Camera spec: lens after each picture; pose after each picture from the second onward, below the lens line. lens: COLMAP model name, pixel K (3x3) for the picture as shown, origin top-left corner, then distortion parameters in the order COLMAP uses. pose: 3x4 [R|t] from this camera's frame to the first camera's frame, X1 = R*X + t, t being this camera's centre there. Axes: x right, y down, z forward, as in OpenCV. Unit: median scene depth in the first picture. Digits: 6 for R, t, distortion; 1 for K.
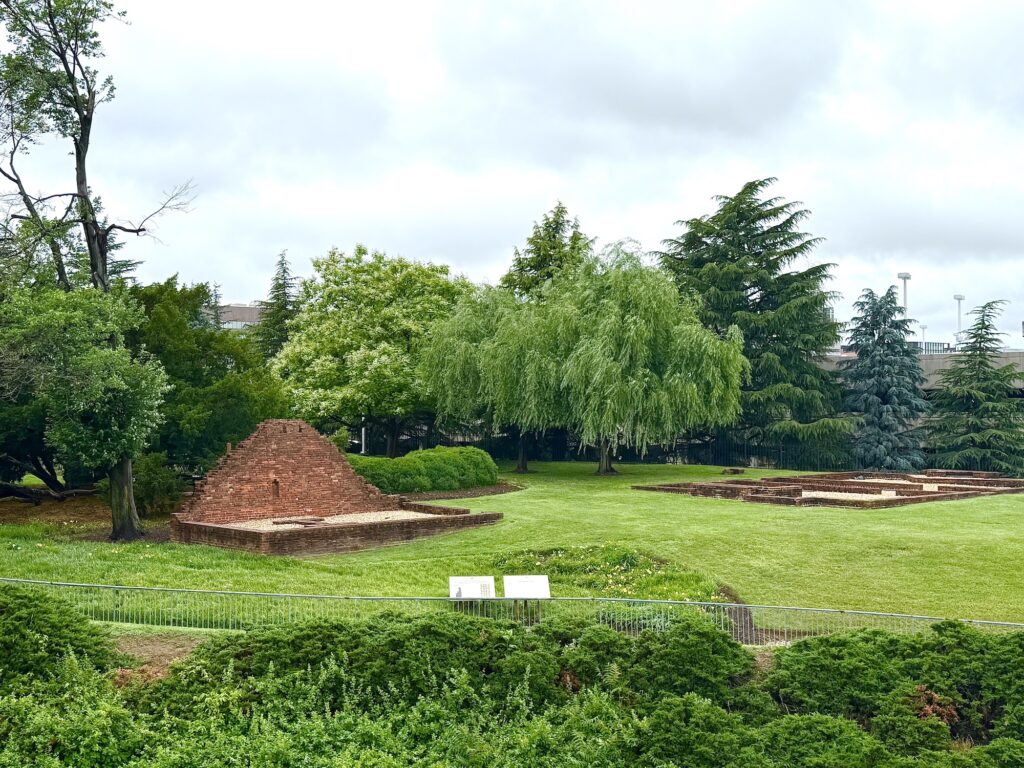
lens RADIAL K [[1282.8, 0, 512.0], [0, 1282.8, 383.7], [0, 0, 1]] dist [0.003013, 0.000000]
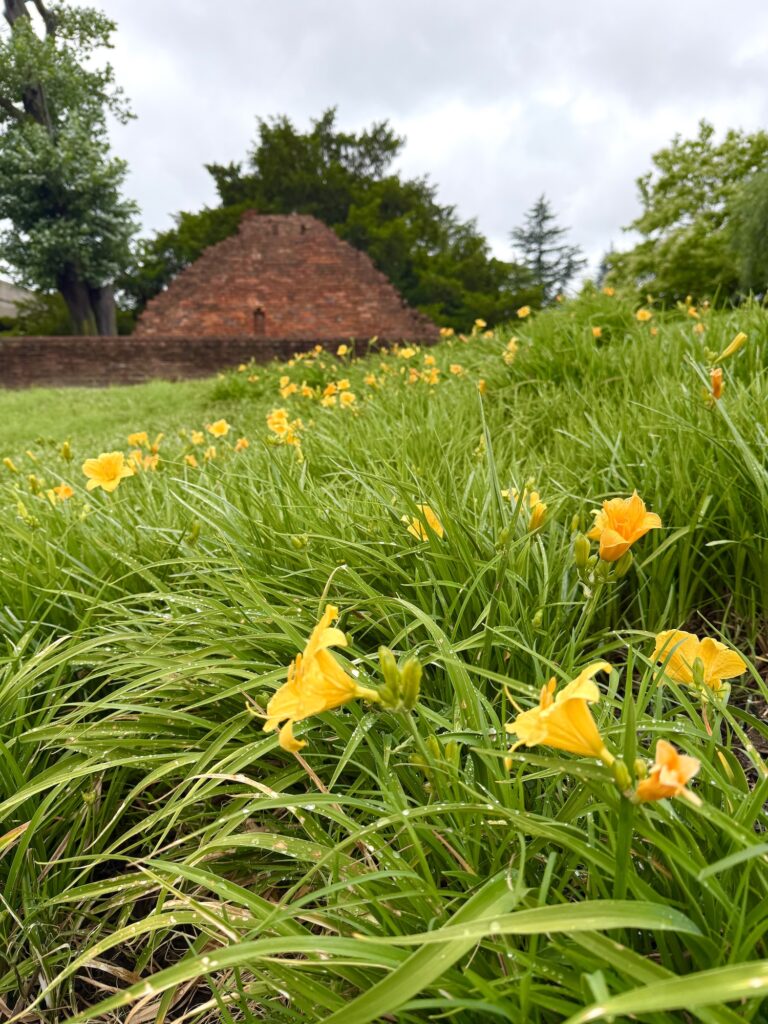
lens RADIAL K [[715.9, 0, 384.0], [0, 715.9, 511.6], [0, 0, 1]] dist [-0.000081, -0.000233]
pose [[0.718381, 0.100517, -0.688350, 0.124474], [-0.004106, 0.990101, 0.140296, 0.125817], [0.695638, -0.097960, 0.711682, 0.771828]]
